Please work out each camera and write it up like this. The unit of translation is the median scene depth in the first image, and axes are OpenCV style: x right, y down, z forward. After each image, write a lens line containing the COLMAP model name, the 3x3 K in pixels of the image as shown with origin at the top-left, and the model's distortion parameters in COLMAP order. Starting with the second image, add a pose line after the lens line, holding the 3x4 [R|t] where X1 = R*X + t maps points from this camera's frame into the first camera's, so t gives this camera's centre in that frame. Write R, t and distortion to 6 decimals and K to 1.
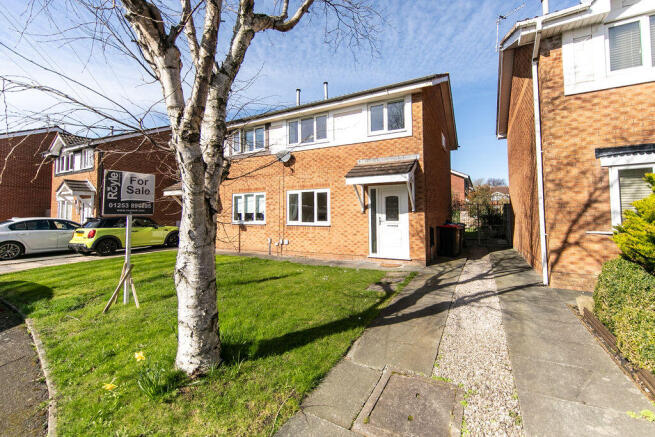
lens RADIAL K [[276.4, 0, 330.8], [0, 276.4, 198.0], [0, 0, 1]] dist [-0.000282, 0.000581]
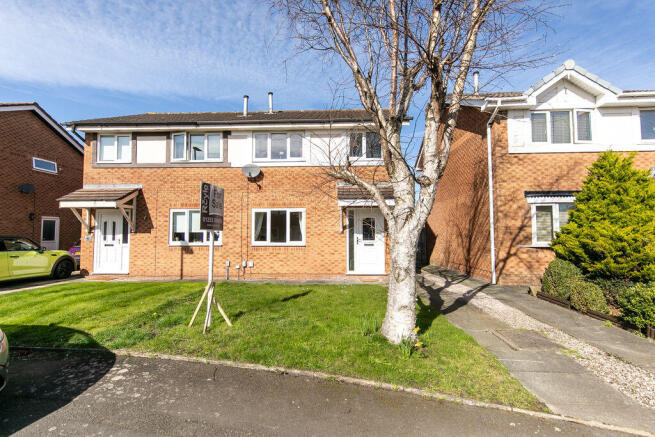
lens RADIAL K [[326.0, 0, 324.6], [0, 326.0, 214.7], [0, 0, 1]] dist [0.015839, -0.000124]
pose [[0.907516, 0.032695, 0.418742, -0.472968], [-0.028877, 0.999464, -0.015453, 0.005193], [-0.419023, 0.001932, 0.907974, -0.104649]]
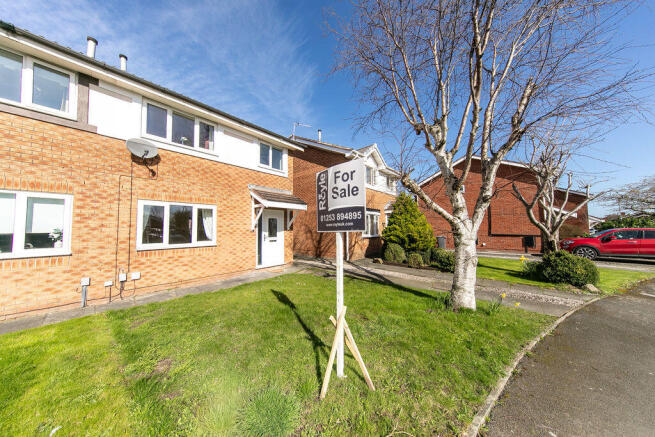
lens RADIAL K [[207.2, 0, 328.8], [0, 207.2, 217.8], [0, 0, 1]] dist [0.006144, -0.000080]
pose [[0.207976, 0.060979, 0.976231, -0.670527], [-0.041113, 0.997718, -0.053562, 0.031482], [-0.977270, -0.028997, 0.210008, 0.523174]]
